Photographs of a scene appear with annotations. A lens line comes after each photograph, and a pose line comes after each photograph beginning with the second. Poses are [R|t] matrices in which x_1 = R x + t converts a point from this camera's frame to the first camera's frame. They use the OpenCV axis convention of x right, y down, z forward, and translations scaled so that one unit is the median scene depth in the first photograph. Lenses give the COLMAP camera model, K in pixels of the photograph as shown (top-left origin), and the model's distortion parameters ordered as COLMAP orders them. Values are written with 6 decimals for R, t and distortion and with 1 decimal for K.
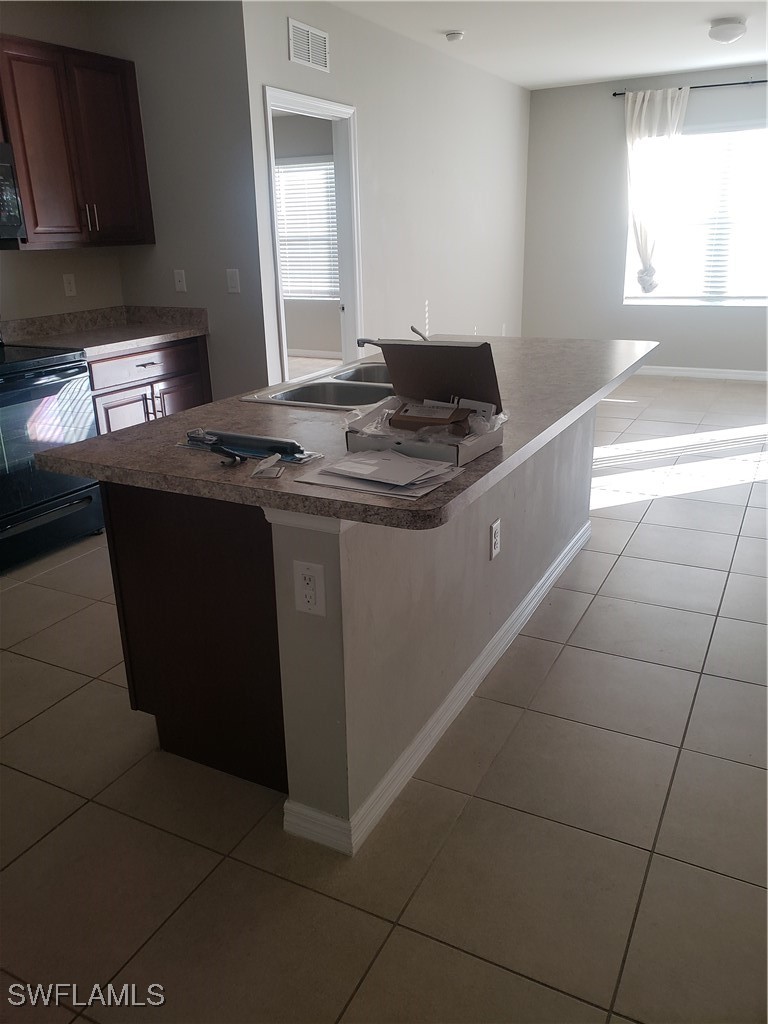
lens RADIAL K [[786.9, 0, 382.2], [0, 786.9, 506.0], [0, 0, 1]] dist [0.004660, 0.009626]
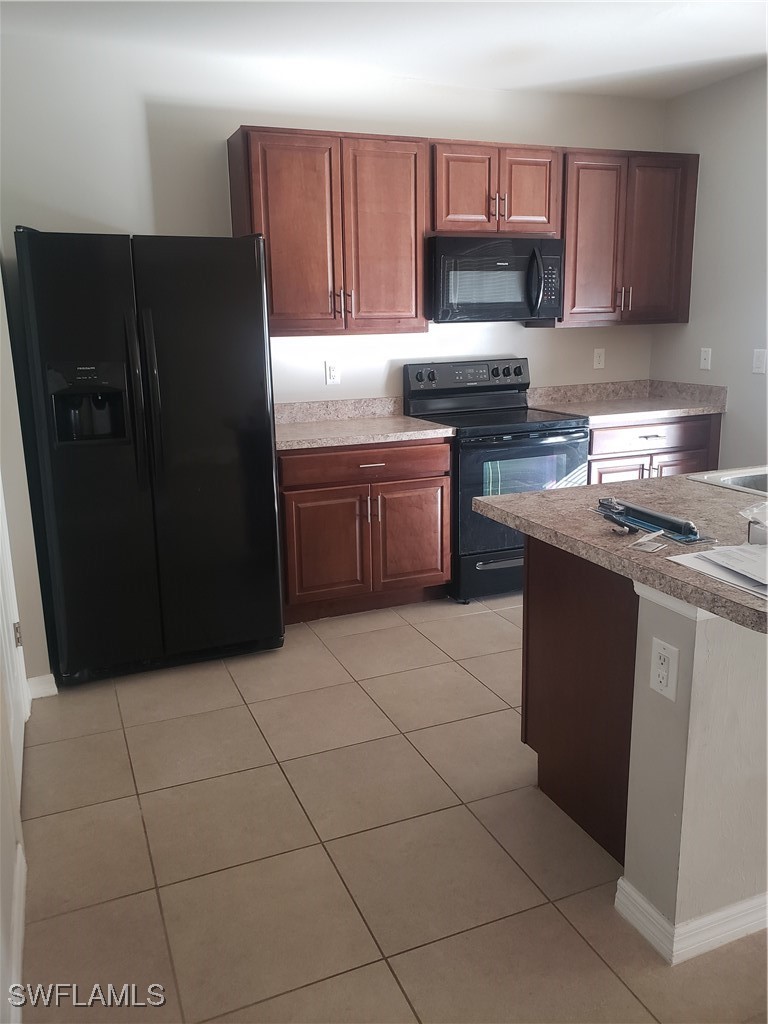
lens RADIAL K [[788.7, 0, 384.0], [0, 788.7, 512.0], [0, 0, 1]] dist [-0.012838, -0.000710]
pose [[0.764462, 0.157383, -0.625163, 0.108562], [-0.206662, 0.978392, -0.006403, -0.004526], [0.610647, 0.134092, 0.780468, -0.007419]]
